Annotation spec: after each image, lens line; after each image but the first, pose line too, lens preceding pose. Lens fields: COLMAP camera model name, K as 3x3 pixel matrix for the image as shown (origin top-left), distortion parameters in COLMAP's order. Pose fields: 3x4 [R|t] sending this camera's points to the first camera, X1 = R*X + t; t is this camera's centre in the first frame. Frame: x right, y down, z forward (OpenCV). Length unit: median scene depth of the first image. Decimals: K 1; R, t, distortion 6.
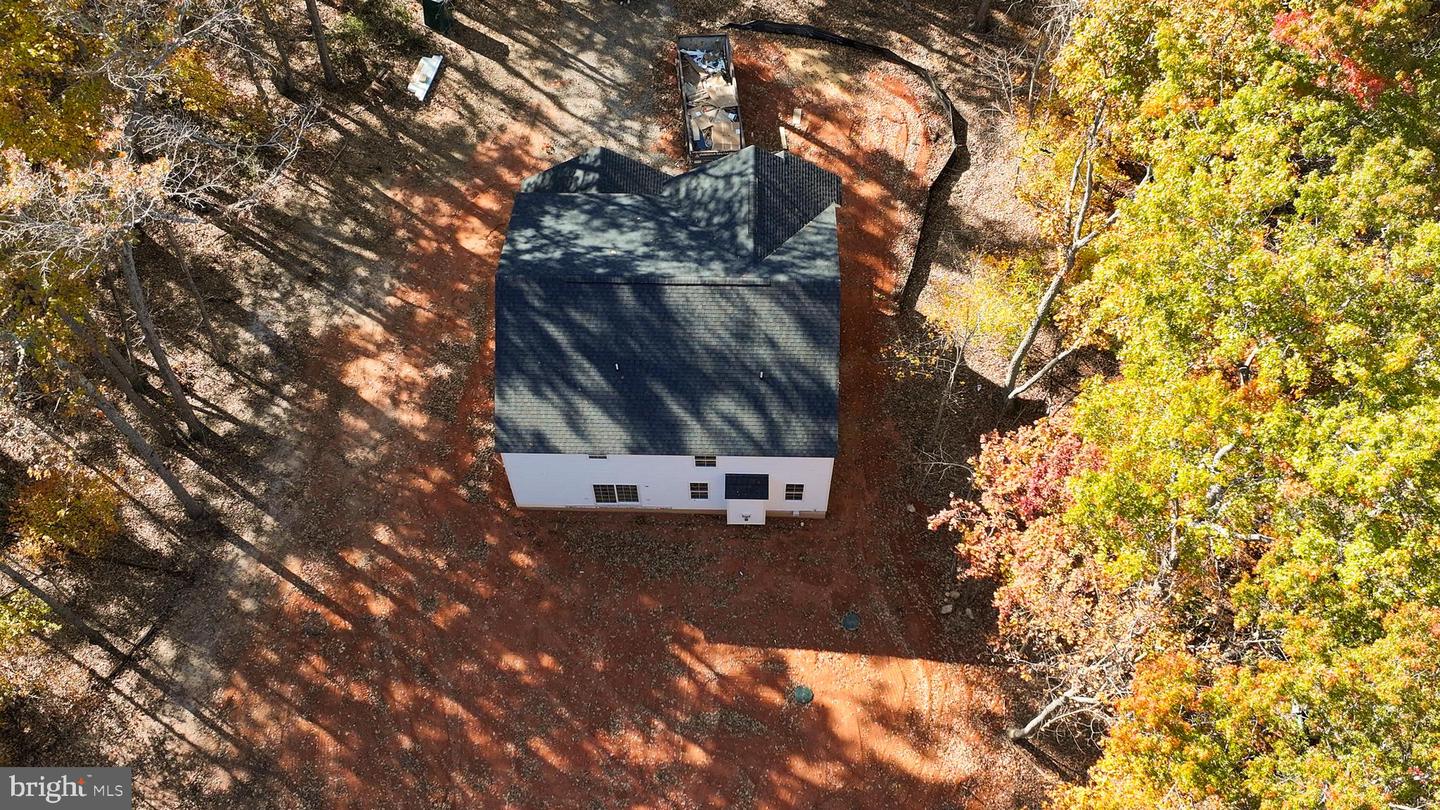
lens RADIAL K [[1627.8, 0, 720.0], [0, 1627.8, 405.0], [0, 0, 1]] dist [0.015282, -0.022011]
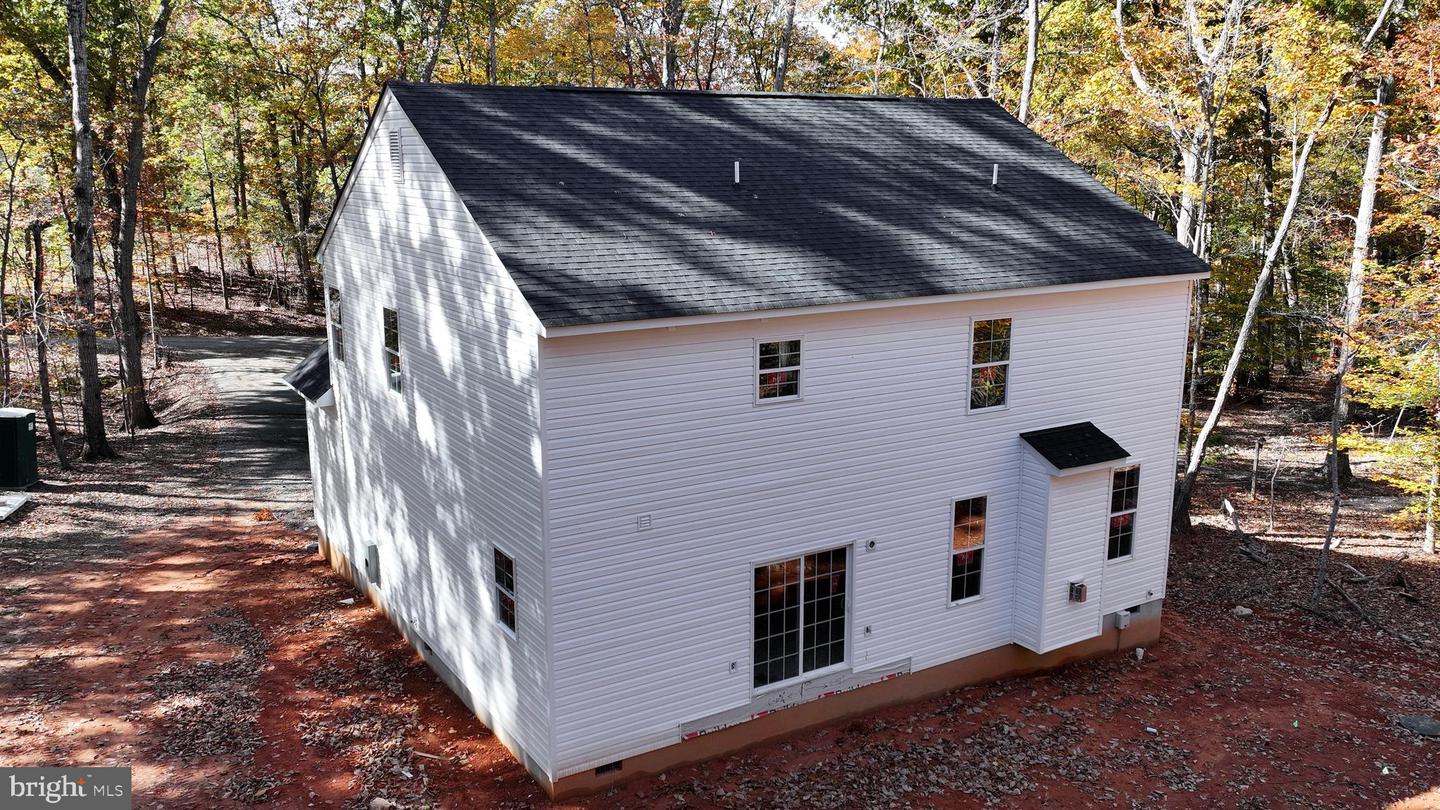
lens RADIAL K [[1182.8, 0, 728.5], [0, 1182.8, 404.5], [0, 0, 1]] dist [0.022779, 0.001919]
pose [[0.839236, -0.117749, 0.530865, -0.201768], [0.488478, 0.592167, -0.640881, 0.178812], [-0.238897, 0.797166, 0.554486, 0.750659]]
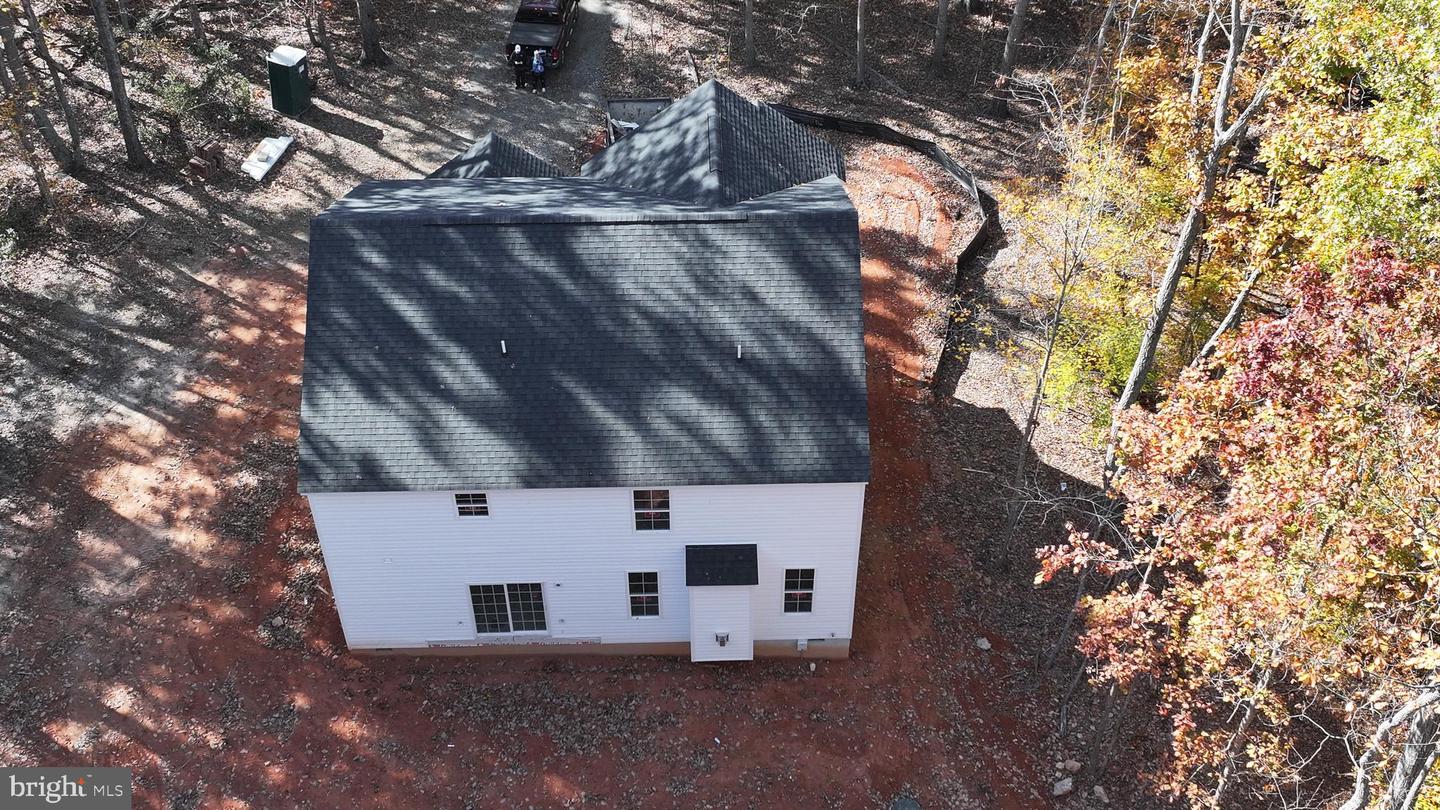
lens RADIAL K [[1627.8, 0, 720.0], [0, 1627.8, 405.0], [0, 0, 1]] dist [0.015282, -0.022011]
pose [[0.999079, -0.028643, 0.031963, -0.001476], [0.037622, 0.942883, -0.330993, 0.173771], [-0.020656, 0.331891, 0.943092, 0.365312]]
